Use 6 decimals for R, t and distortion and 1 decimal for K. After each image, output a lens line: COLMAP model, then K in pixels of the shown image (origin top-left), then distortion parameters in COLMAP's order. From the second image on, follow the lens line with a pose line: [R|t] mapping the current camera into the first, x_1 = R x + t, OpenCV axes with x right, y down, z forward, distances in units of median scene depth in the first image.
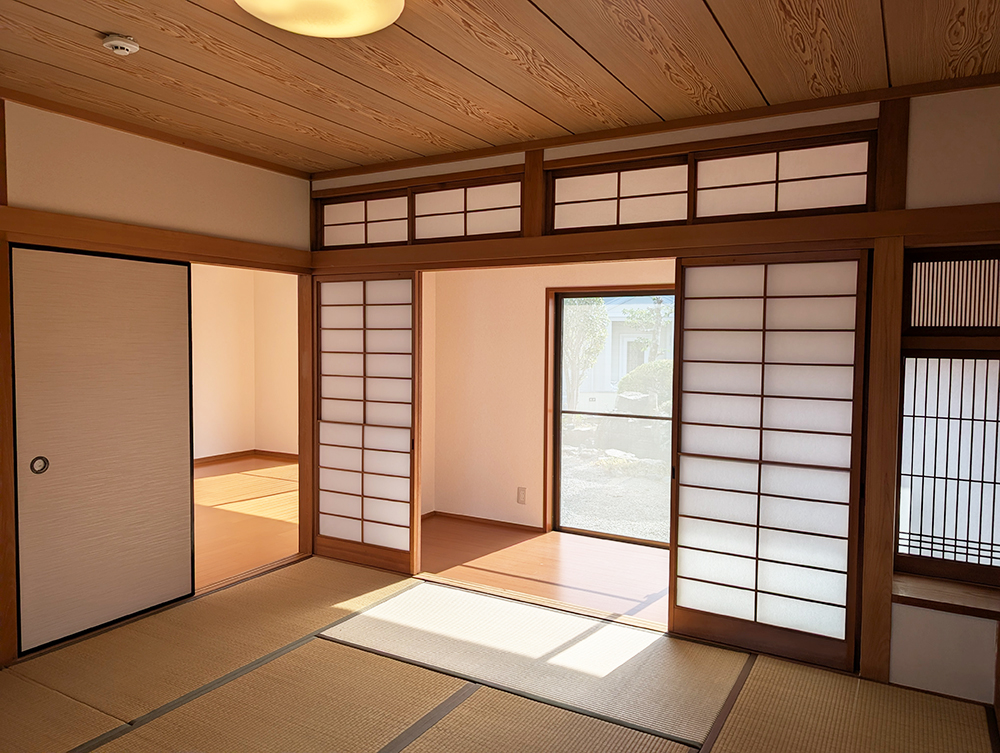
lens RADIAL K [[715.4, 0, 503.7], [0, 715.4, 377.5], [0, 0, 1]] dist [0.036567, -0.042541]
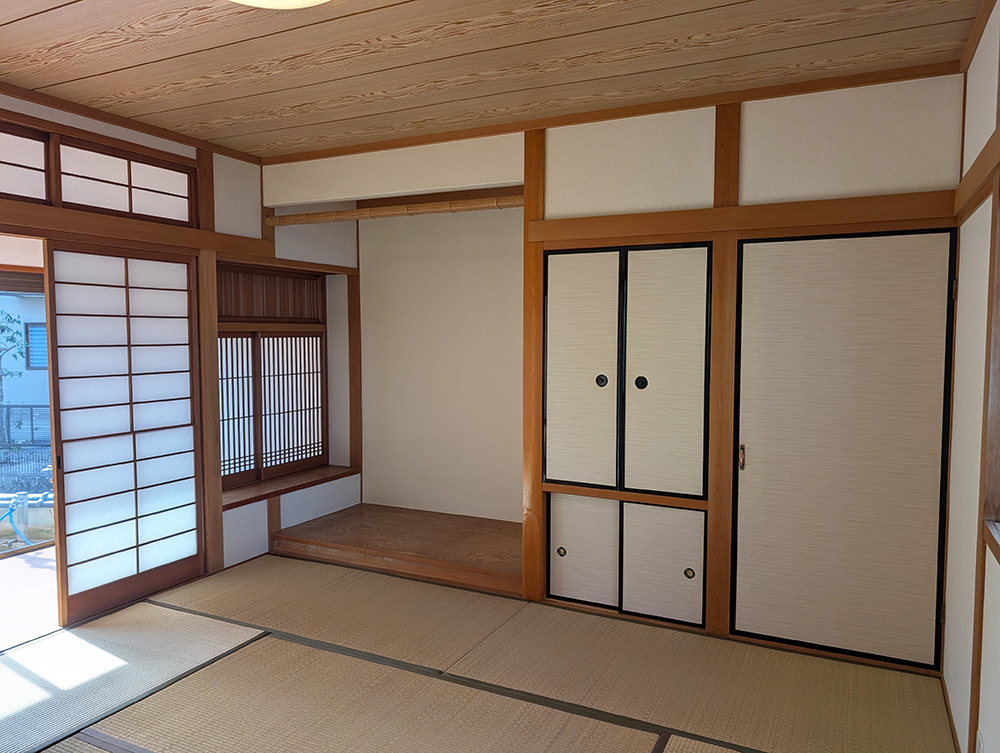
lens RADIAL K [[715.4, 0, 502.7], [0, 715.4, 374.9], [0, 0, 1]] dist [0.036567, -0.042541]
pose [[-0.058483, -0.075300, 0.995444, -0.832085], [0.046754, 0.995850, 0.078078, -0.036208], [-0.997193, 0.051108, -0.054720, 0.495540]]
